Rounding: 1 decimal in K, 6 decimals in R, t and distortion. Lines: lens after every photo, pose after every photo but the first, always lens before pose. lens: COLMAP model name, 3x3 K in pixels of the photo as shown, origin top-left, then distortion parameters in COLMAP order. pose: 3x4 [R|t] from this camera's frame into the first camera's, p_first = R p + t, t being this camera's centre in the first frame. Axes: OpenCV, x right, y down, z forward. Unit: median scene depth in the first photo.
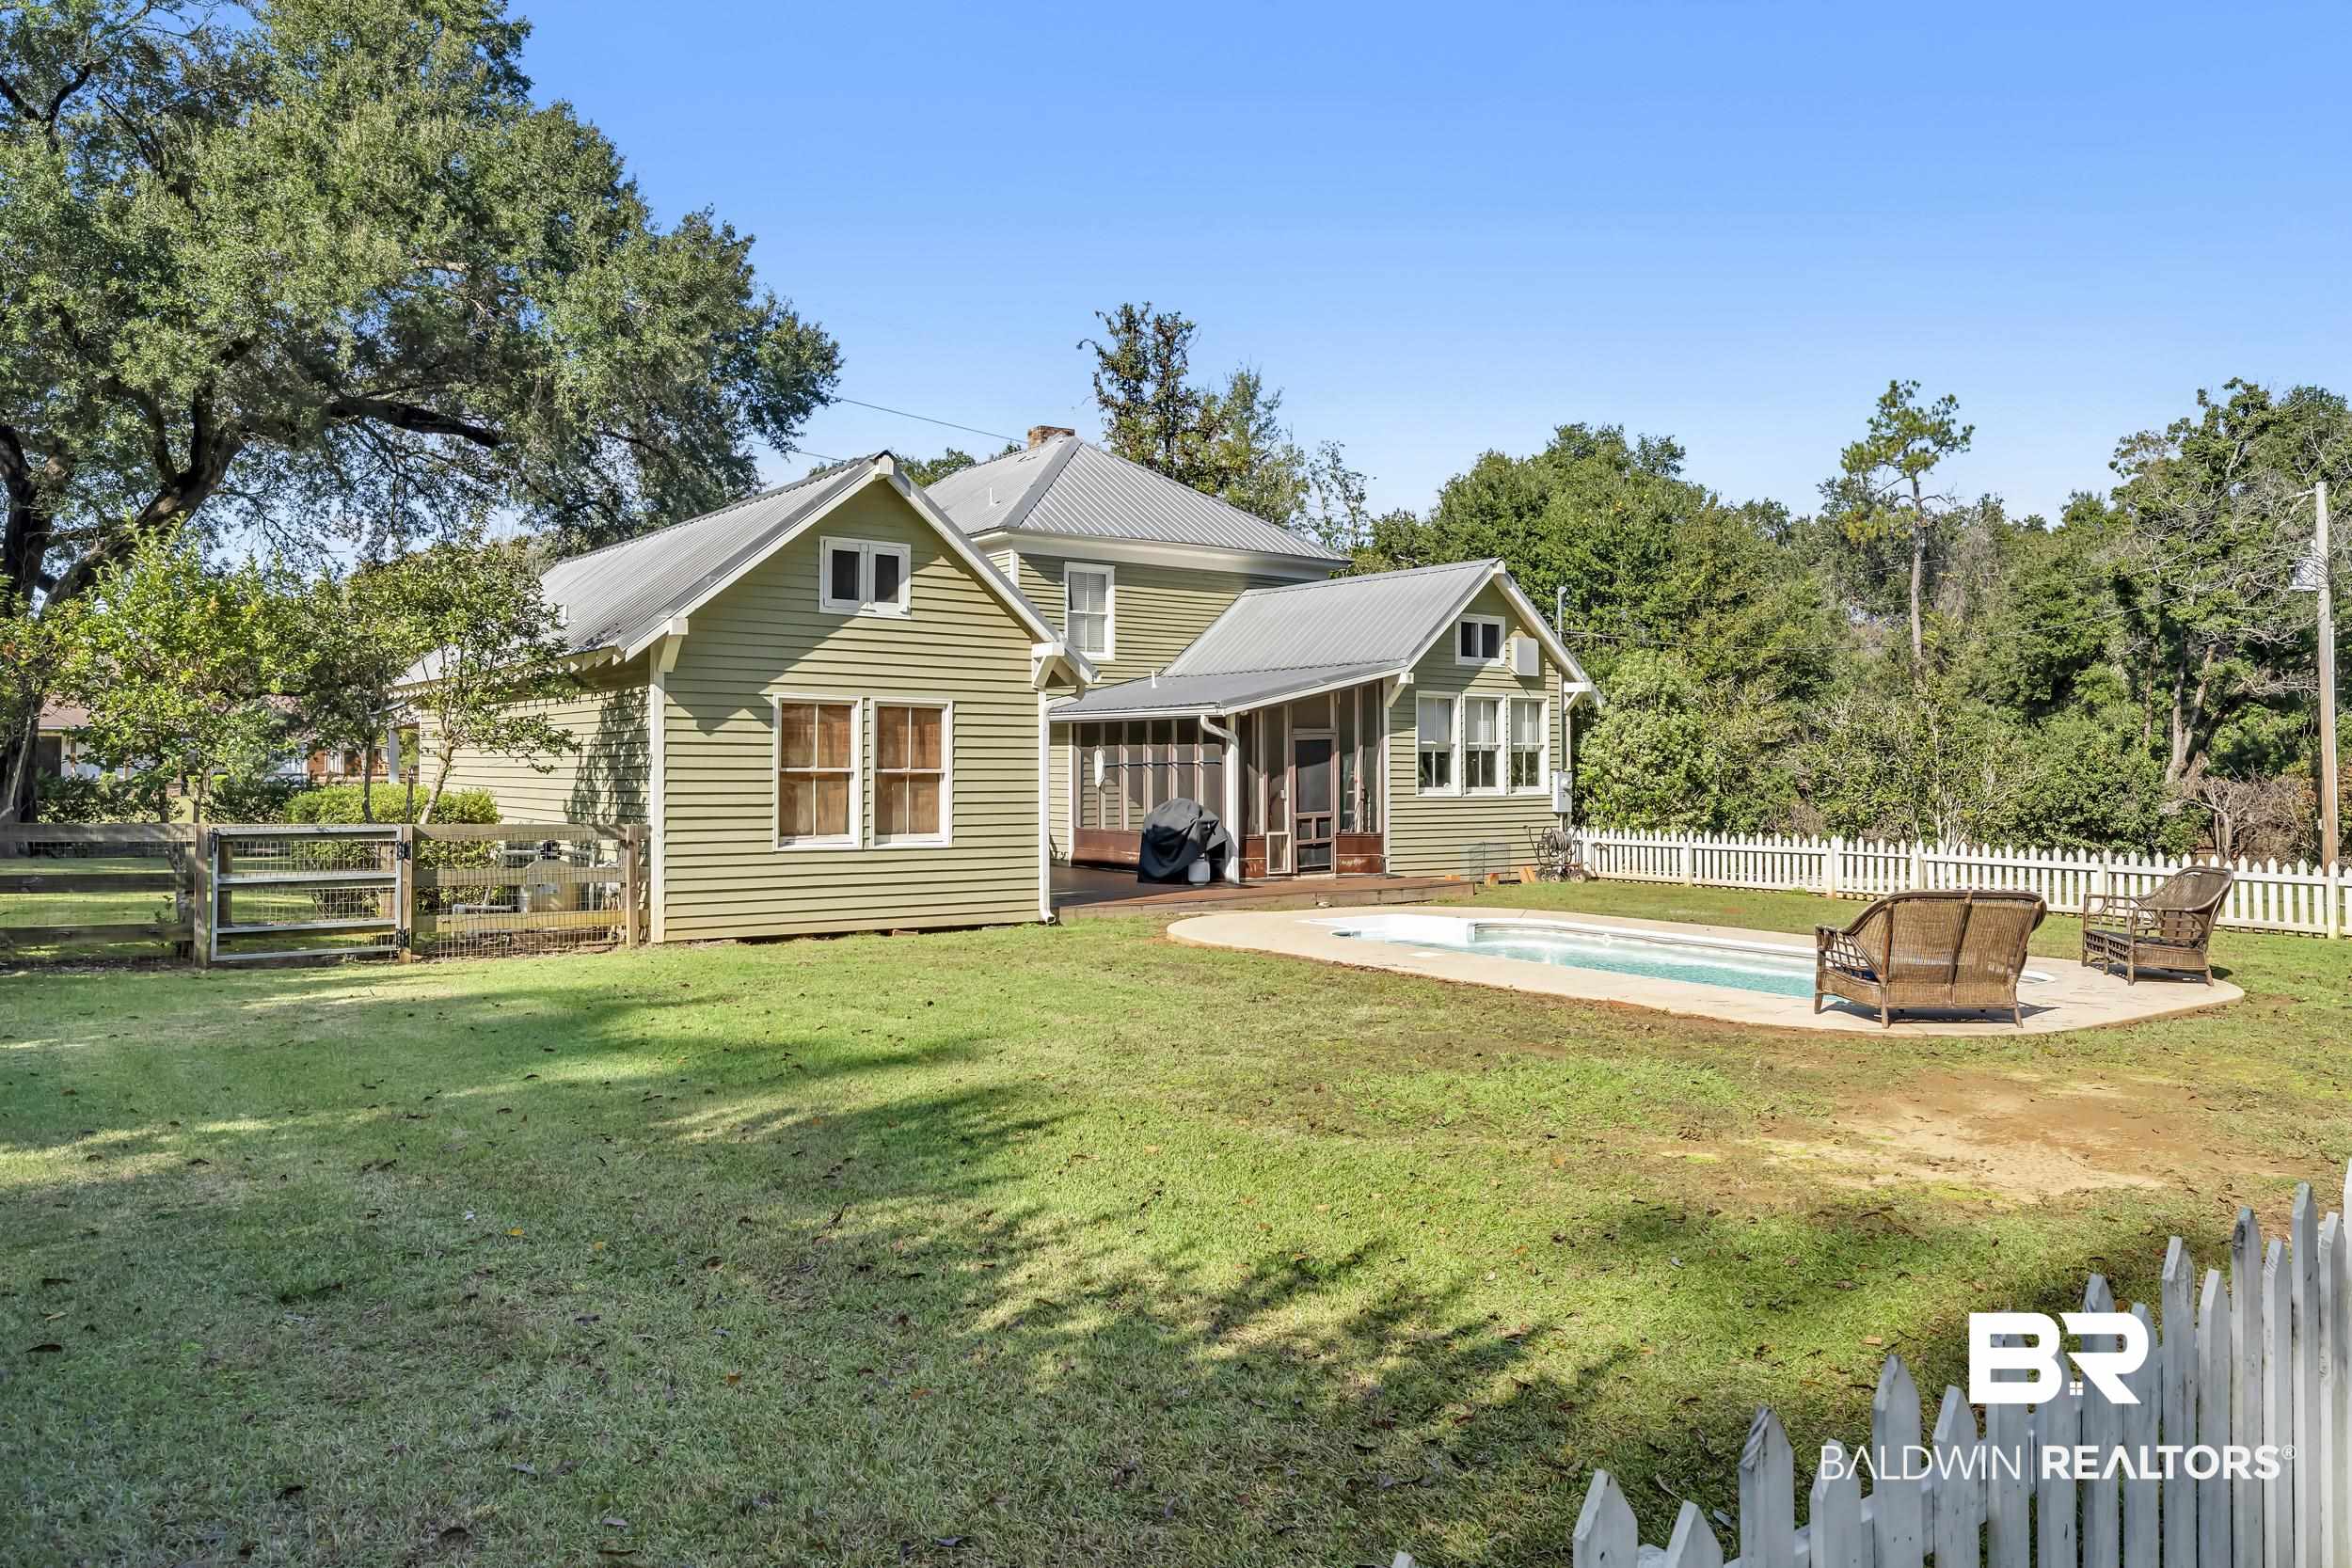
lens RADIAL K [[1580.0, 0, 1164.0], [0, 1580.0, 734.6], [0, 0, 1]] dist [-0.000255, -0.003554]
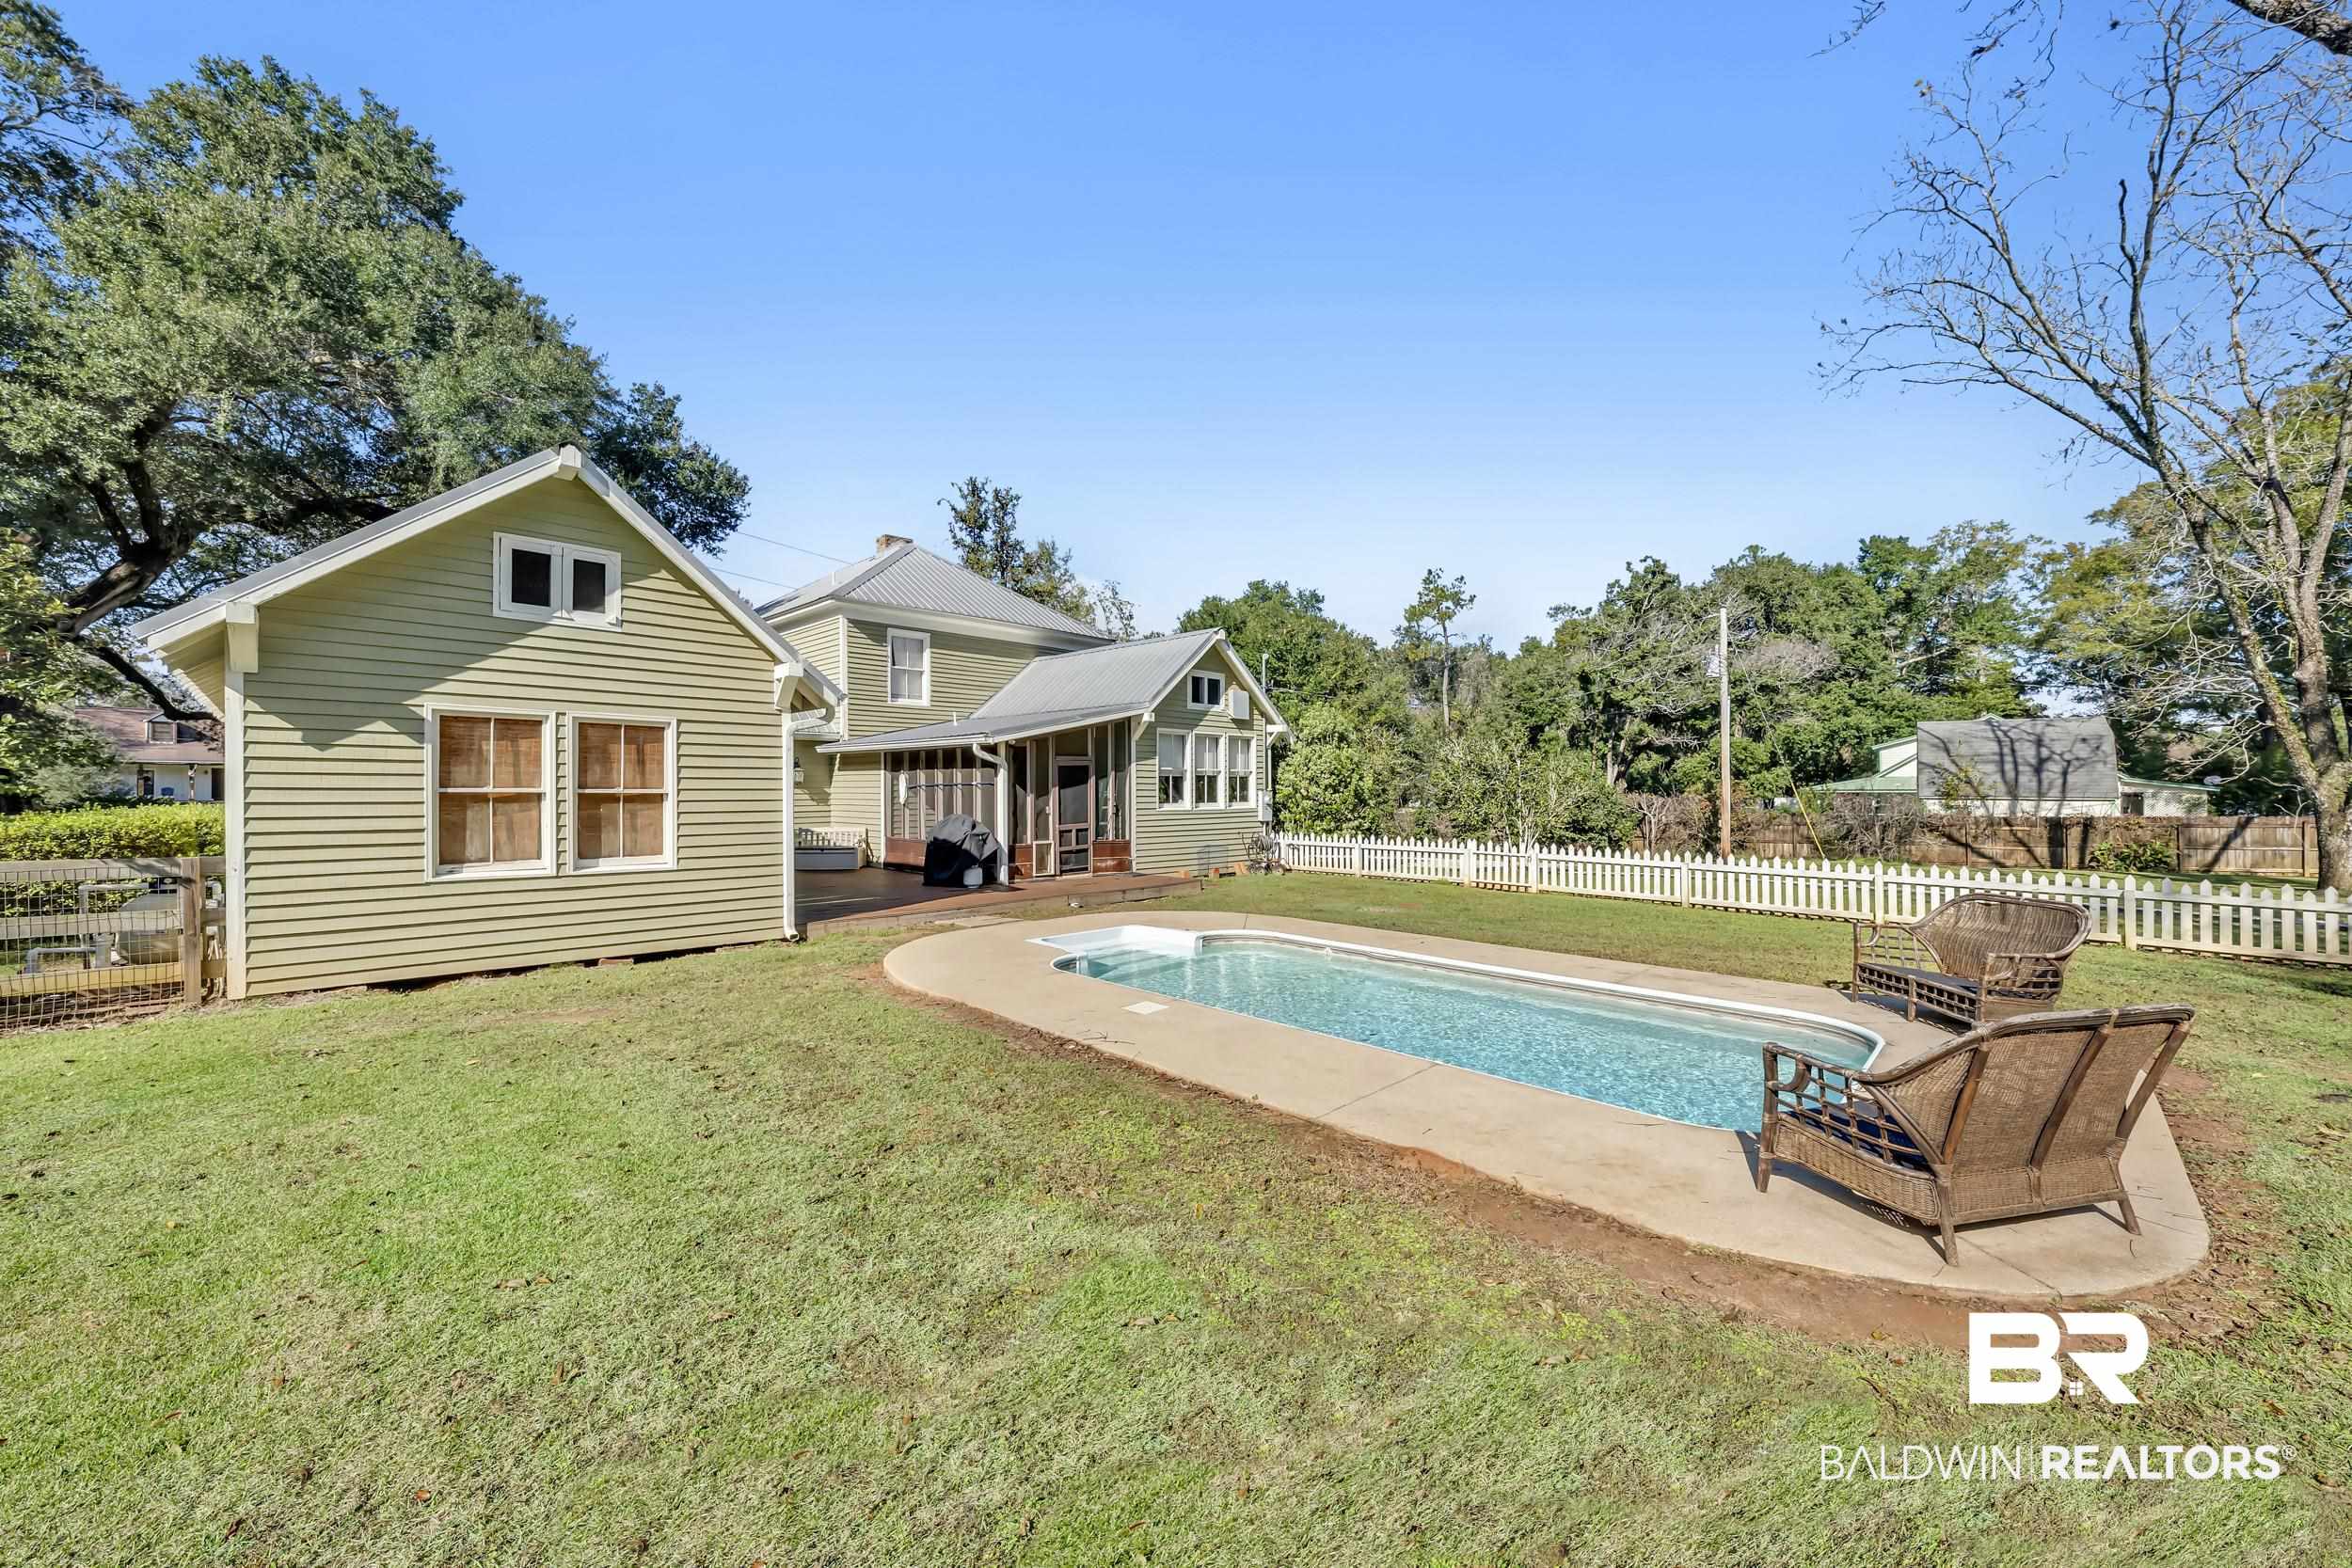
lens RADIAL K [[864.1, 0, 1176.0], [0, 864.1, 784.0], [0, 0, 1]] dist [-0.000804, -0.000162]
pose [[0.986317, -0.000364, 0.164860, 0.058033], [-0.002063, 0.999892, 0.014547, 0.007244], [-0.164847, -0.014688, 0.986210, 0.300319]]
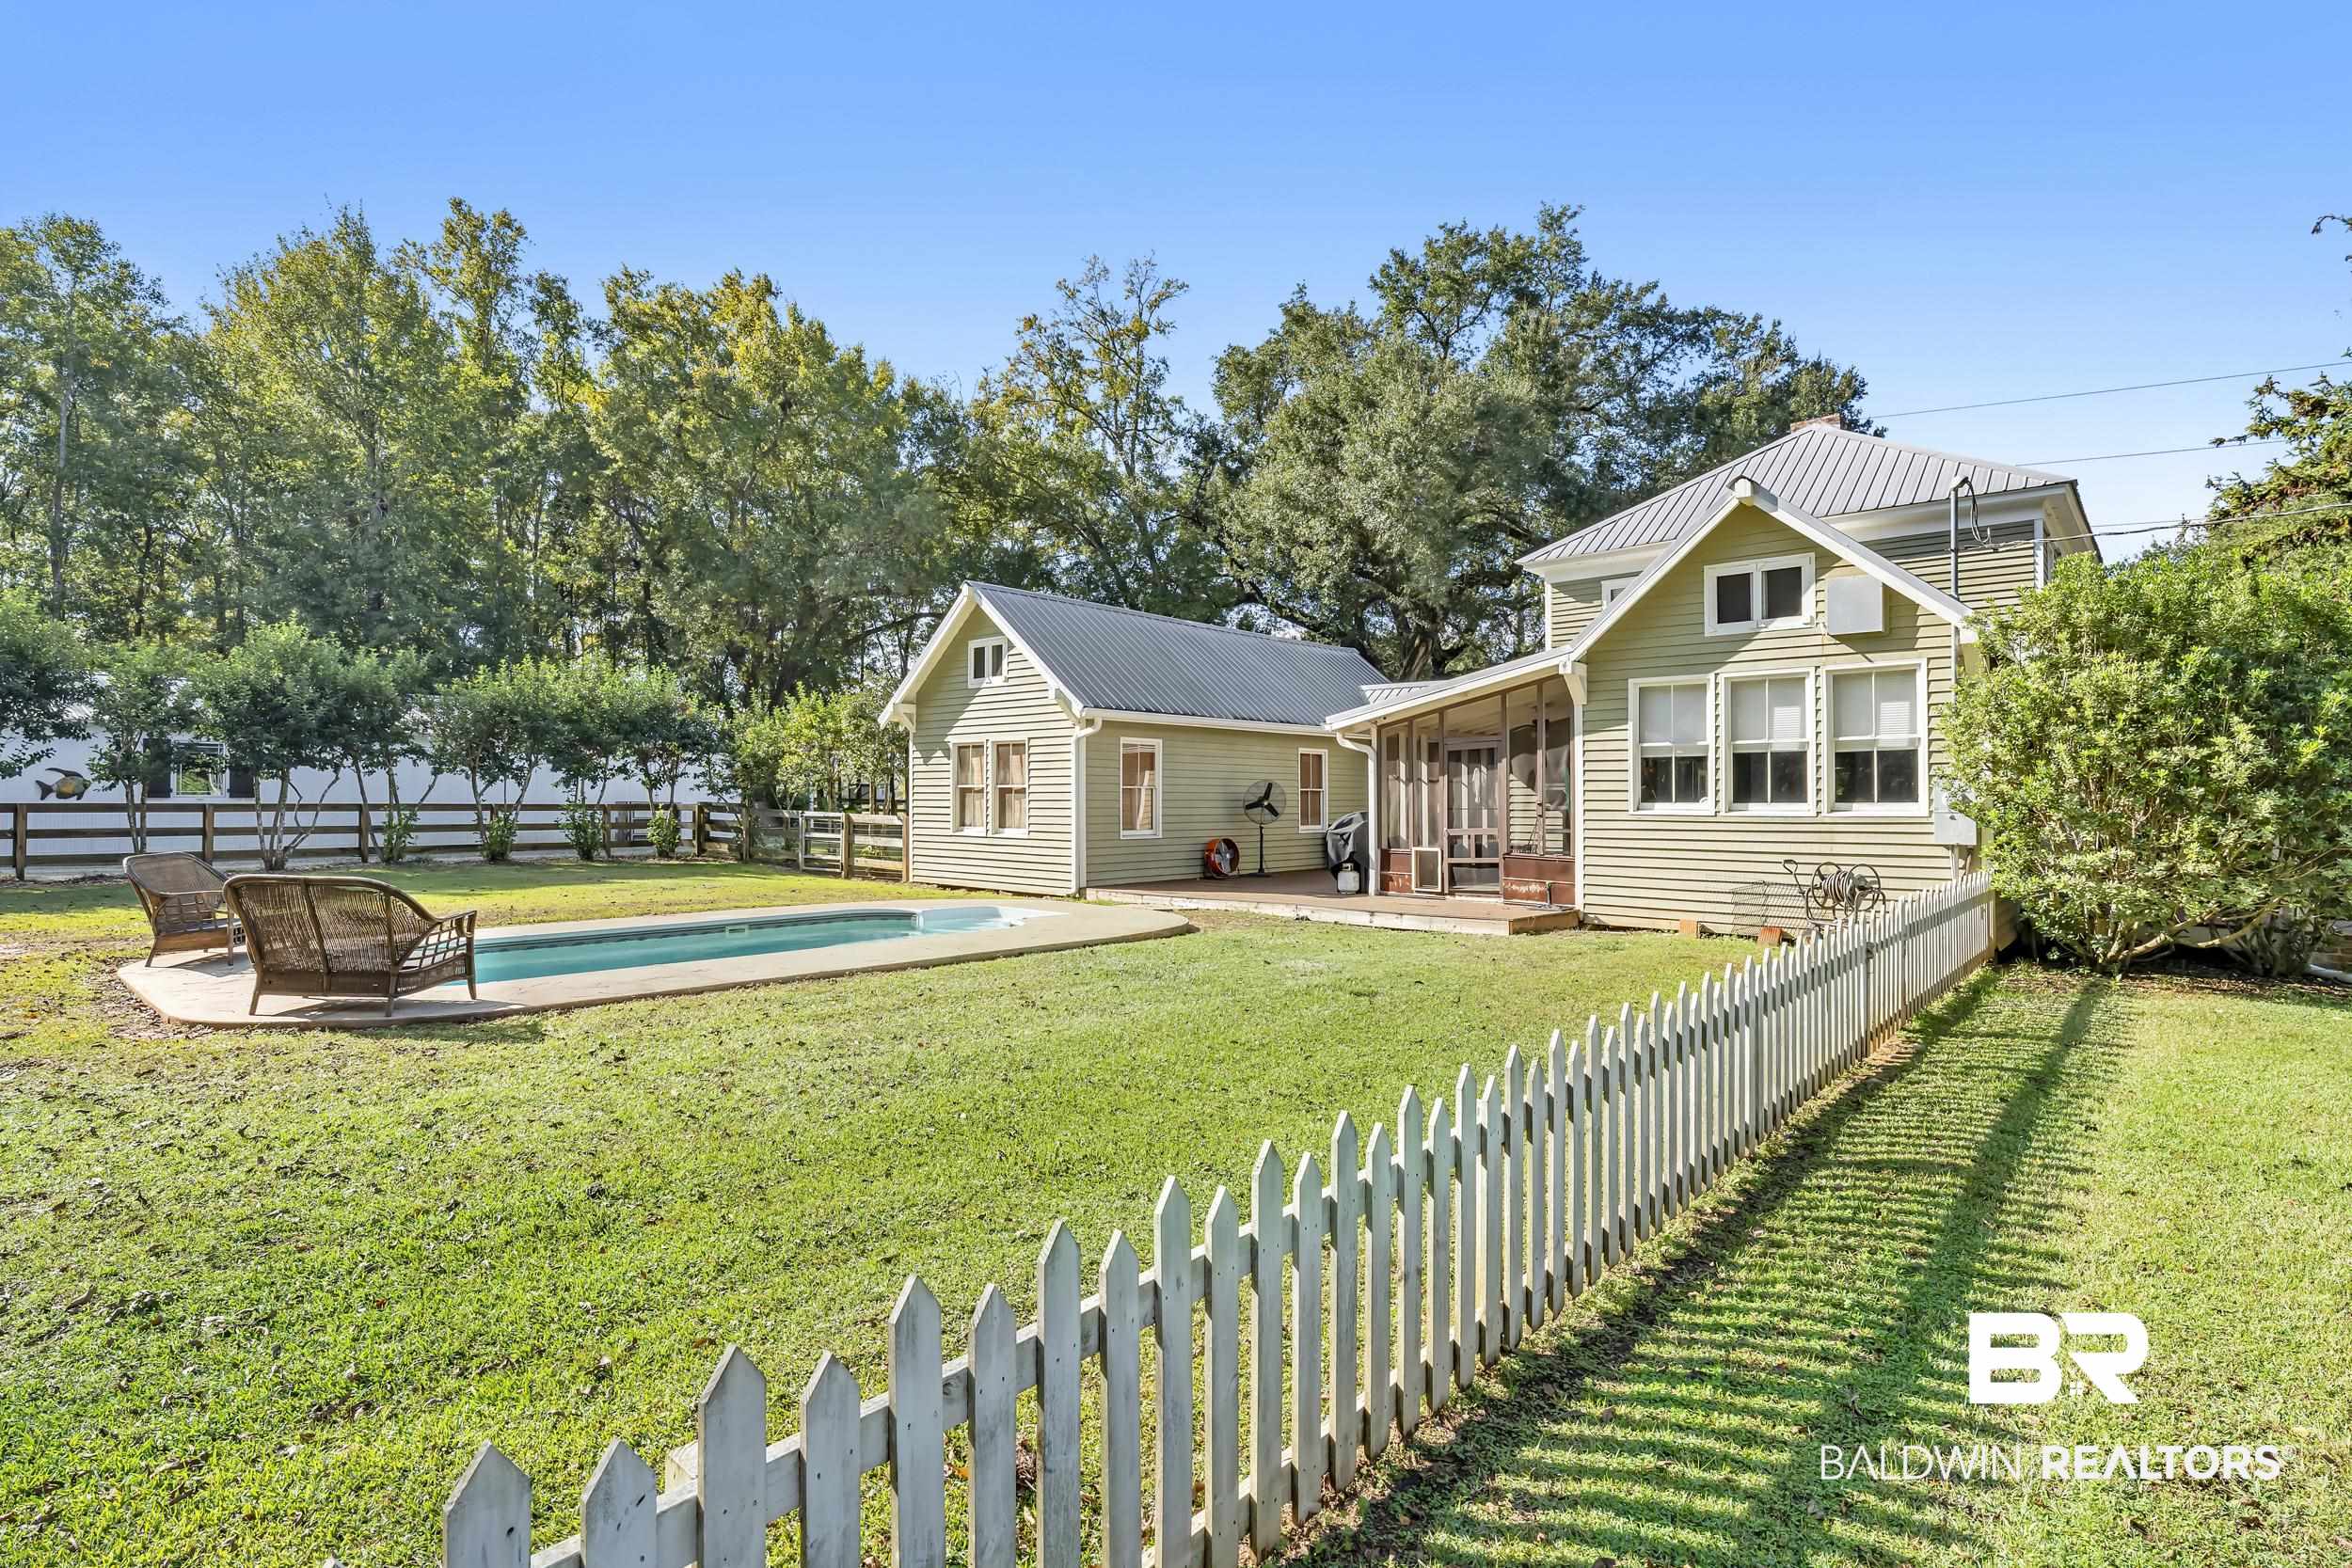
lens RADIAL K [[1147.0, 0, 1181.4], [0, 1147.0, 765.5], [0, 0, 1]] dist [-0.001408, -0.001210]
pose [[0.214774, -0.033350, -0.976094, 0.653628], [0.018370, 0.999378, -0.030103, 0.027508], [0.976491, -0.011465, 0.215253, 0.646310]]
